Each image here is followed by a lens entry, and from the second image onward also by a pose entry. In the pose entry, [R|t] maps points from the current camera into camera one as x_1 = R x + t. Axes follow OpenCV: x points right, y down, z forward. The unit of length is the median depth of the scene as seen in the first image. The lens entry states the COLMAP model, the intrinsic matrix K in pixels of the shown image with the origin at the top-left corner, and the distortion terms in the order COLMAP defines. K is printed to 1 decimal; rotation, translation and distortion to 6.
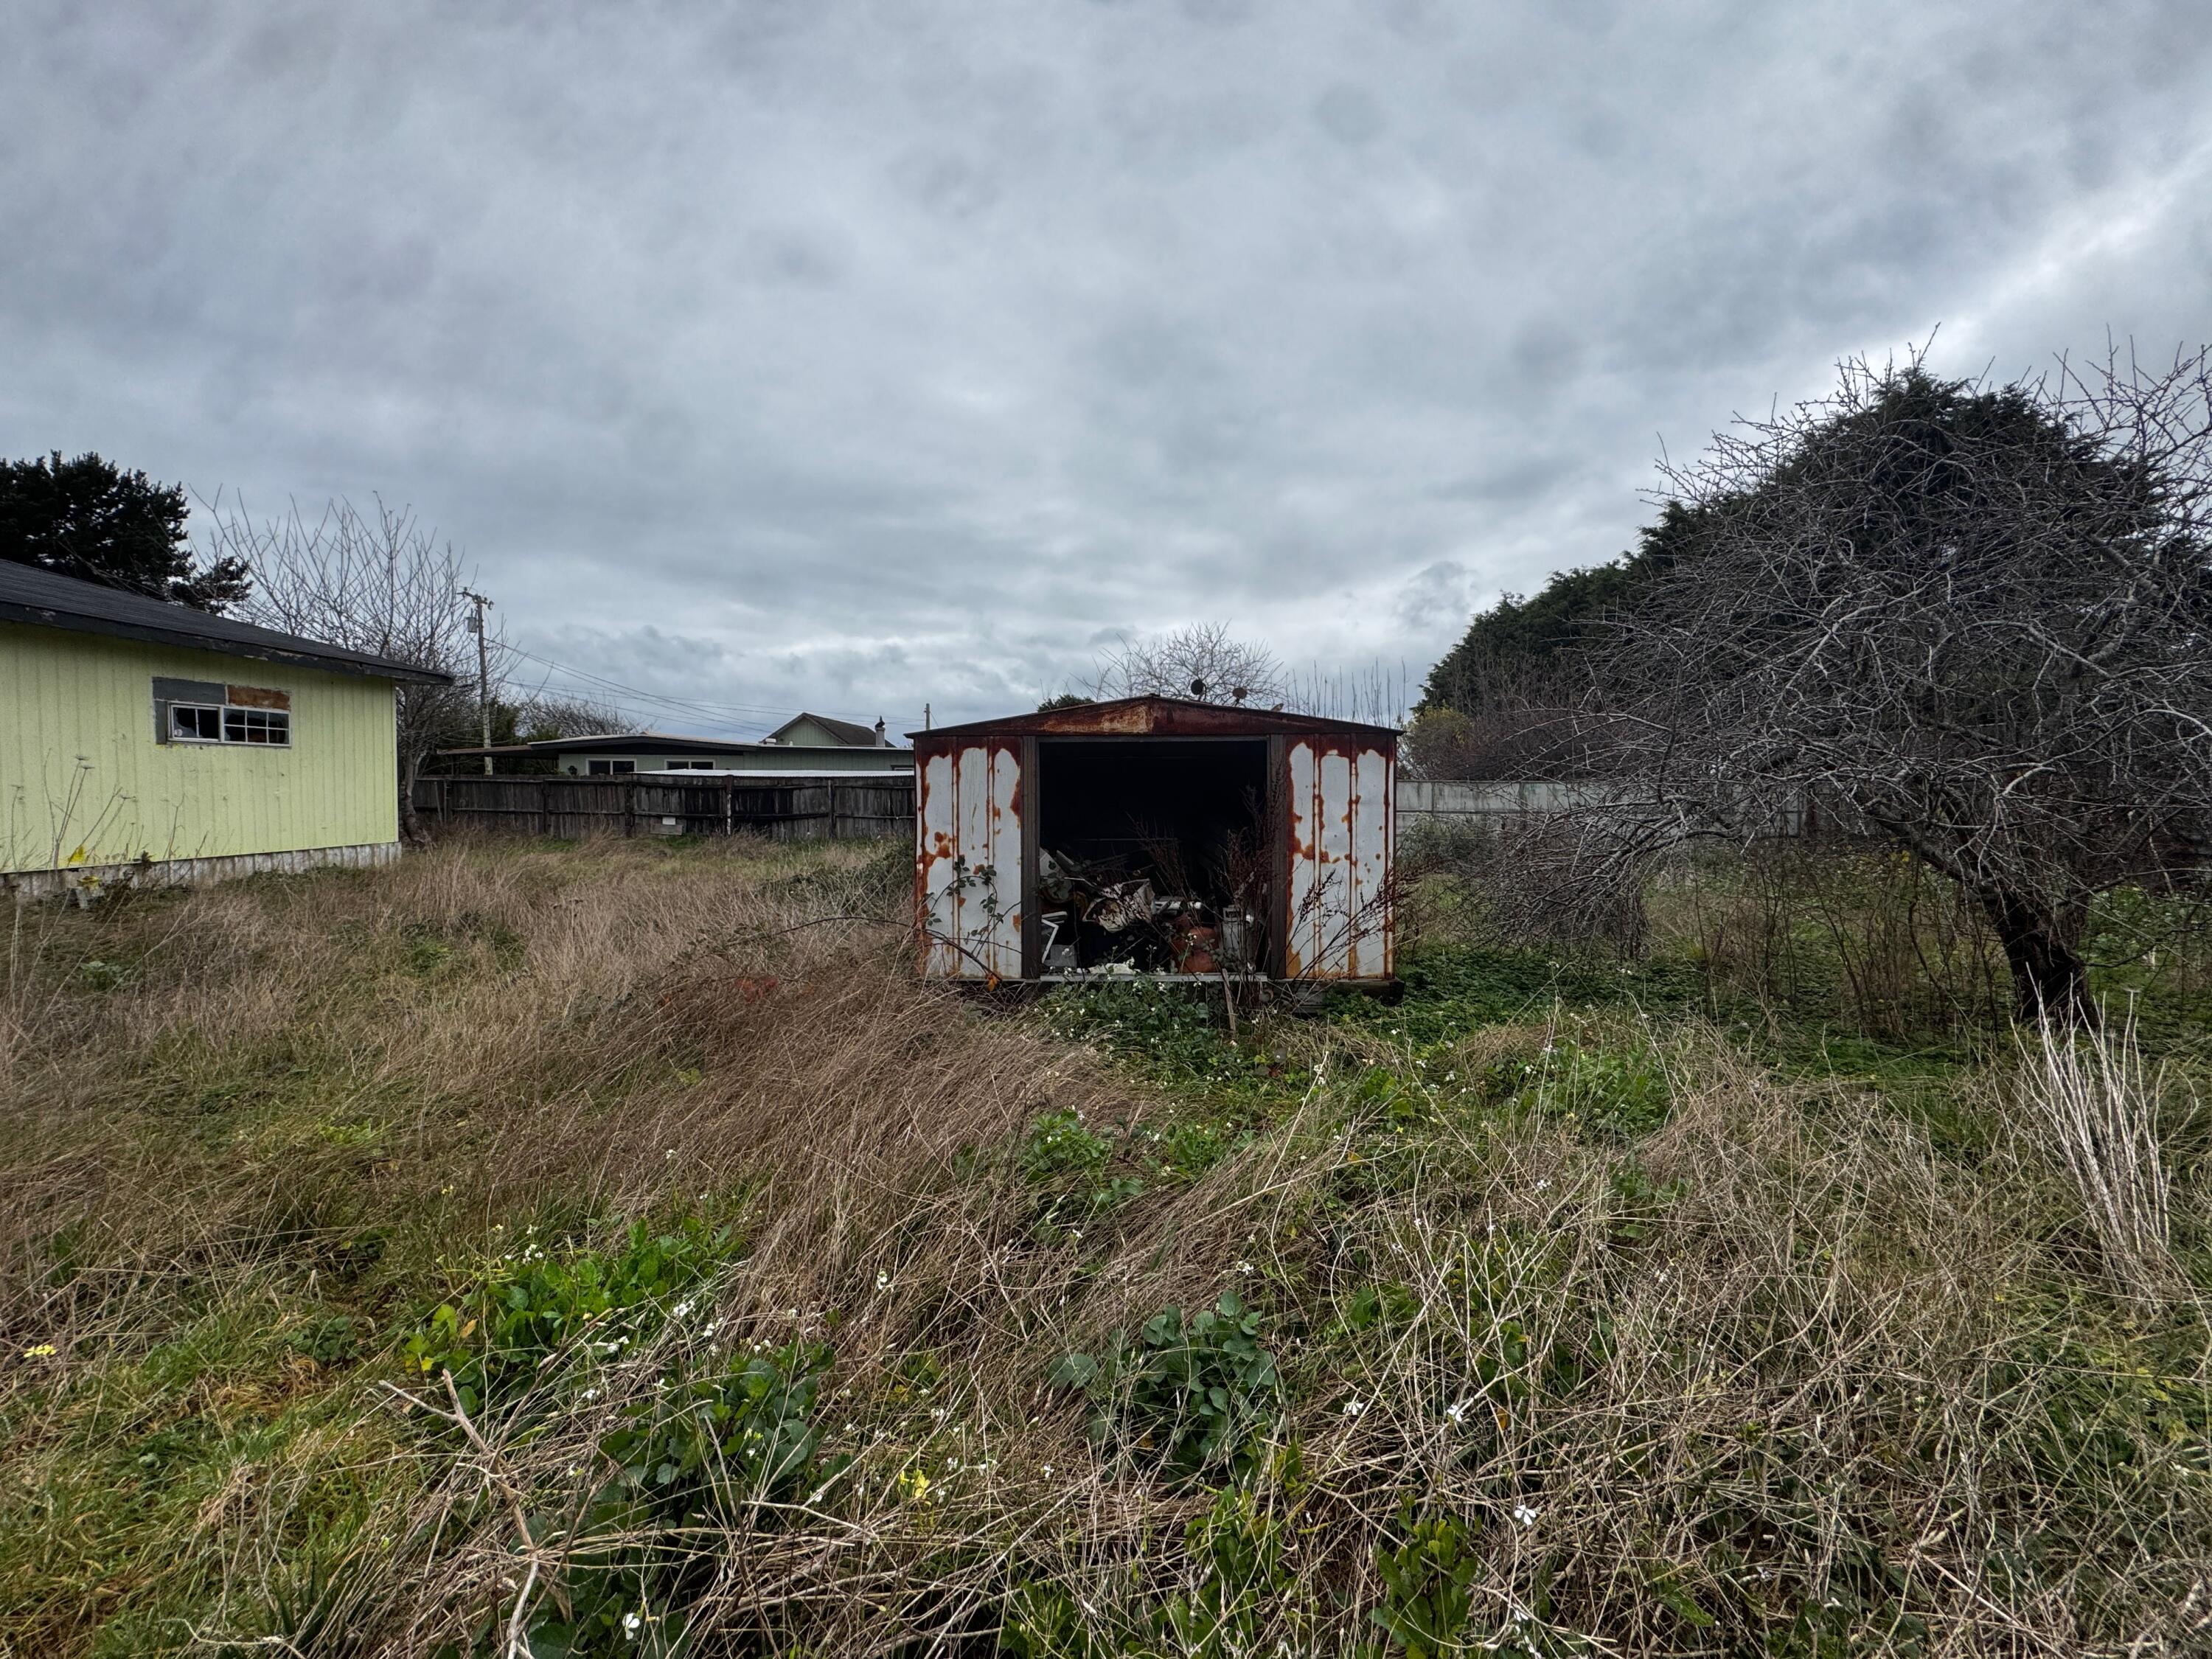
lens RADIAL K [[887.9, 0, 1106.0], [0, 887.9, 829.5], [0, 0, 1]] dist [0.000684, 0.000093]
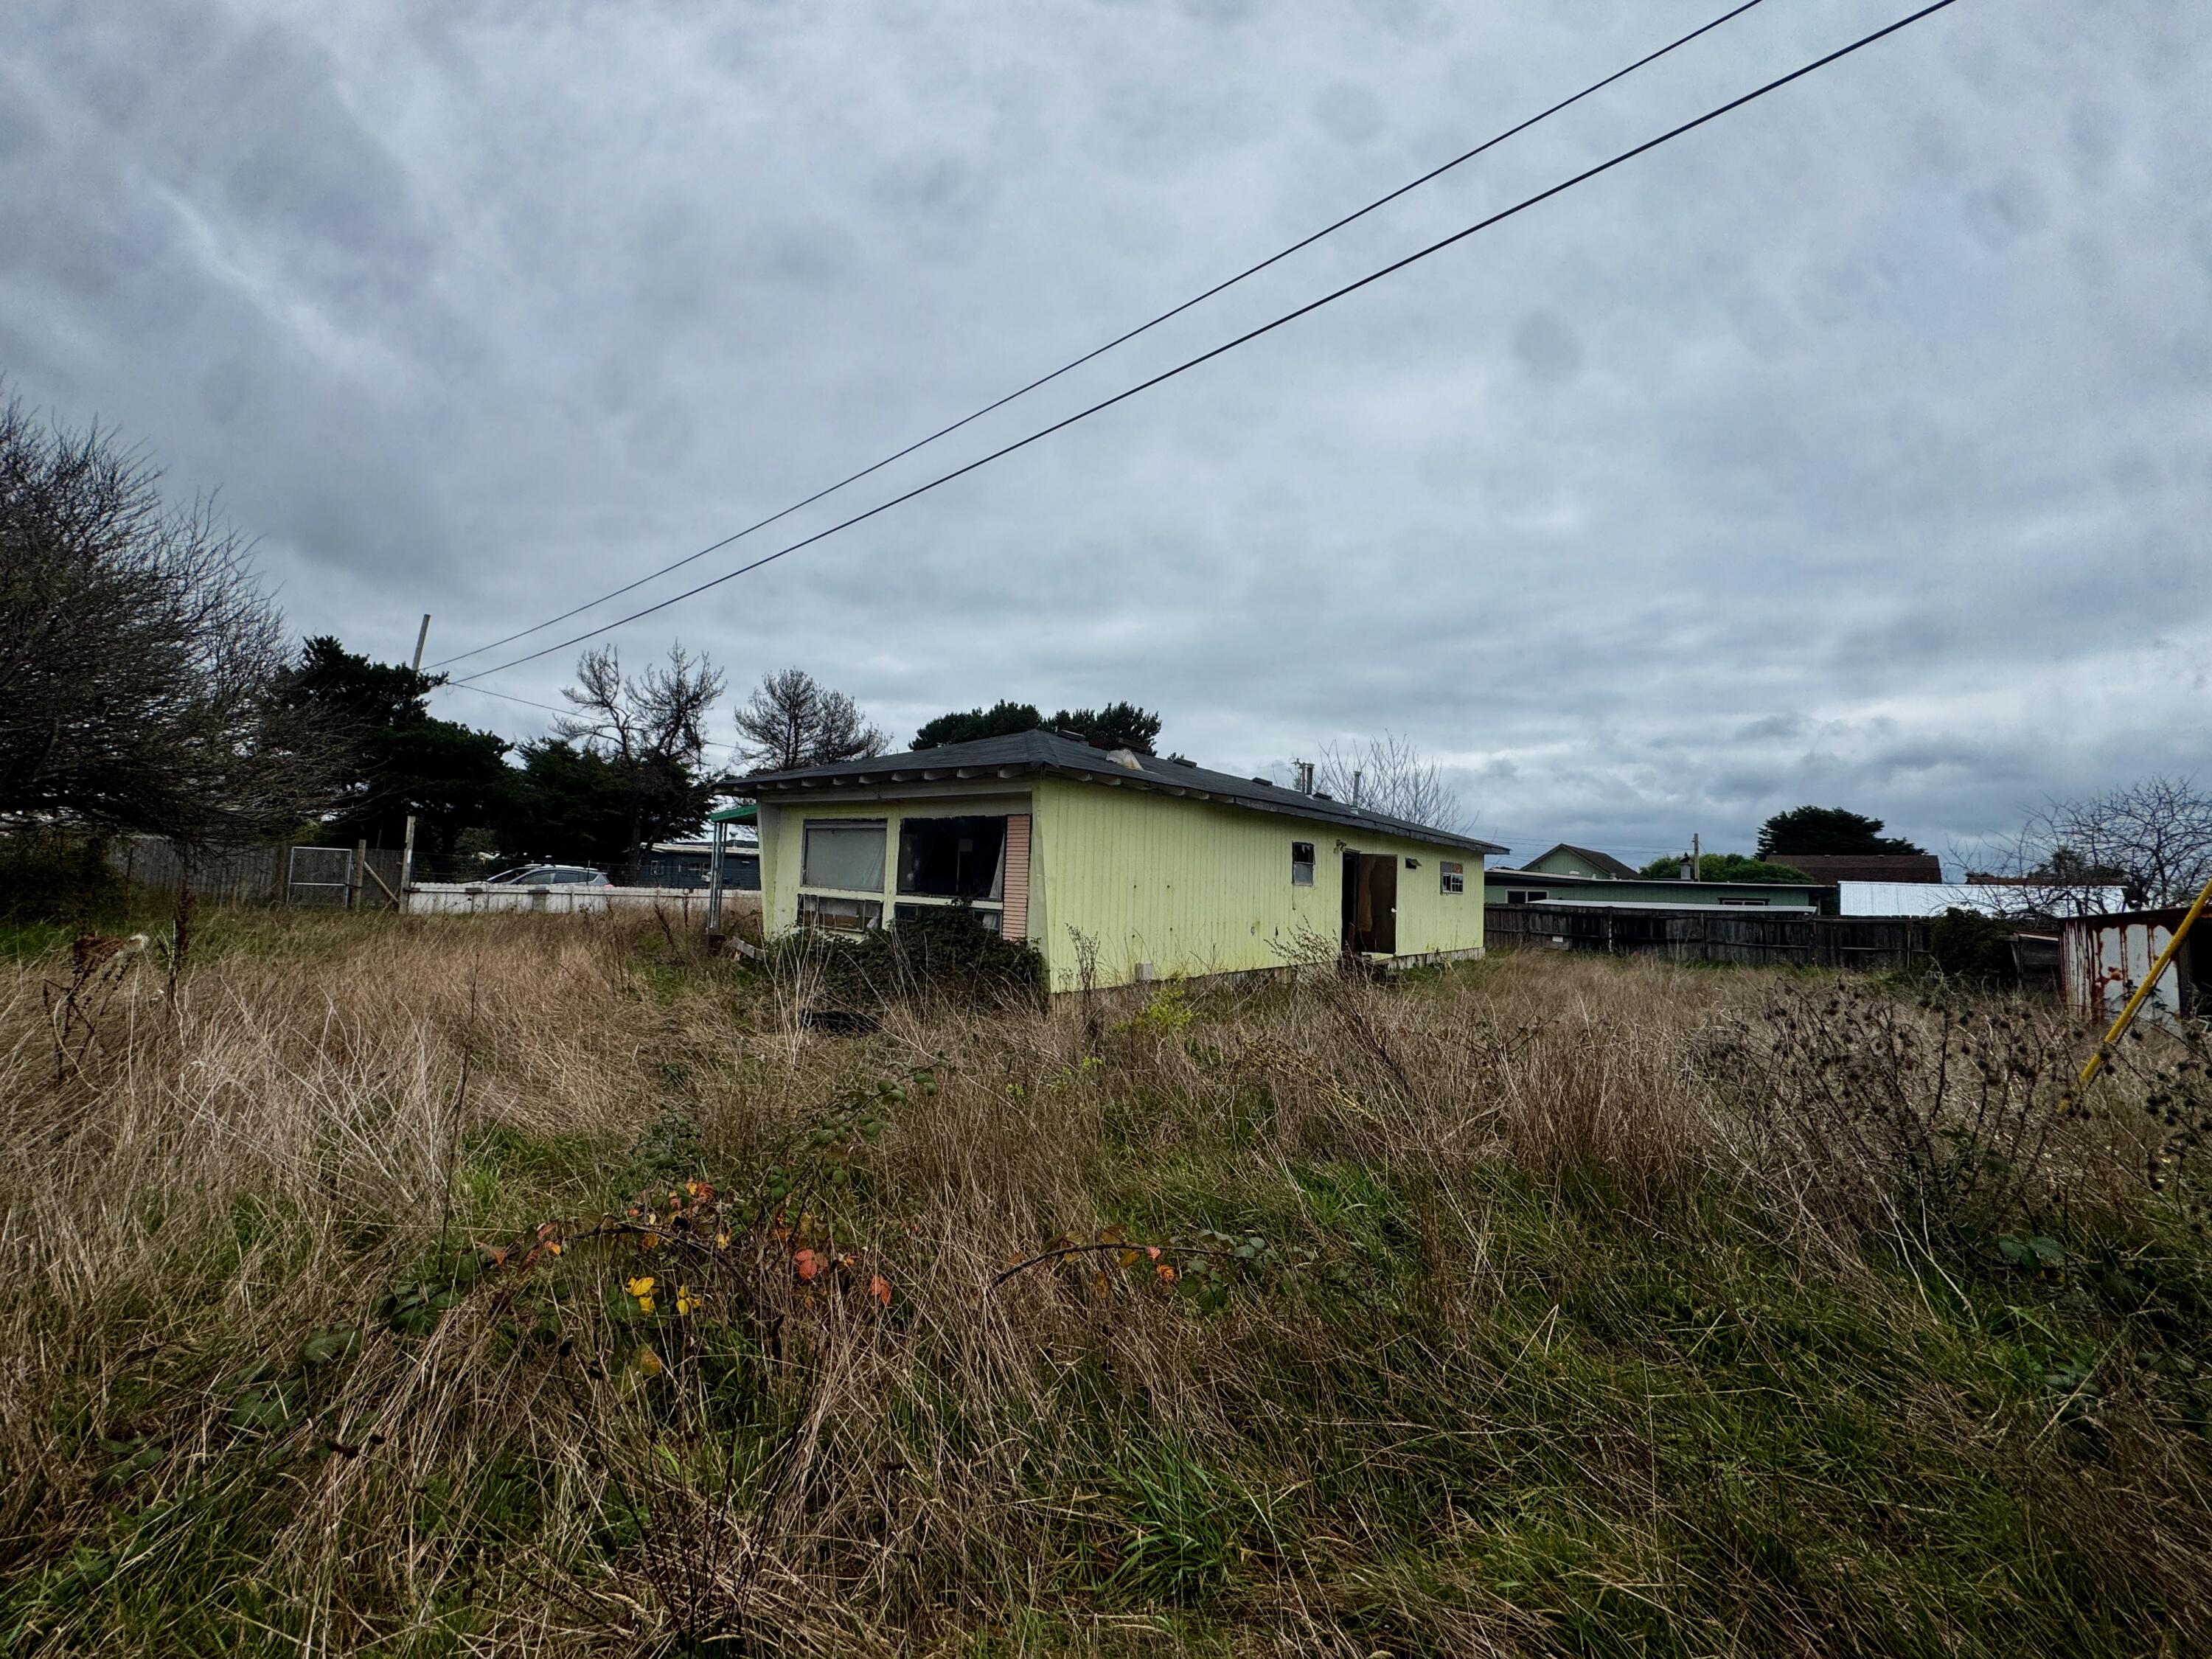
lens RADIAL K [[909.8, 0, 1109.8], [0, 909.8, 745.8], [0, 0, 1]] dist [-0.000755, -0.000139]
pose [[0.824815, -0.067555, -0.561353, -0.177902], [-0.053370, 0.979101, -0.196246, 0.007742], [0.562878, 0.191826, 0.803972, -0.407002]]
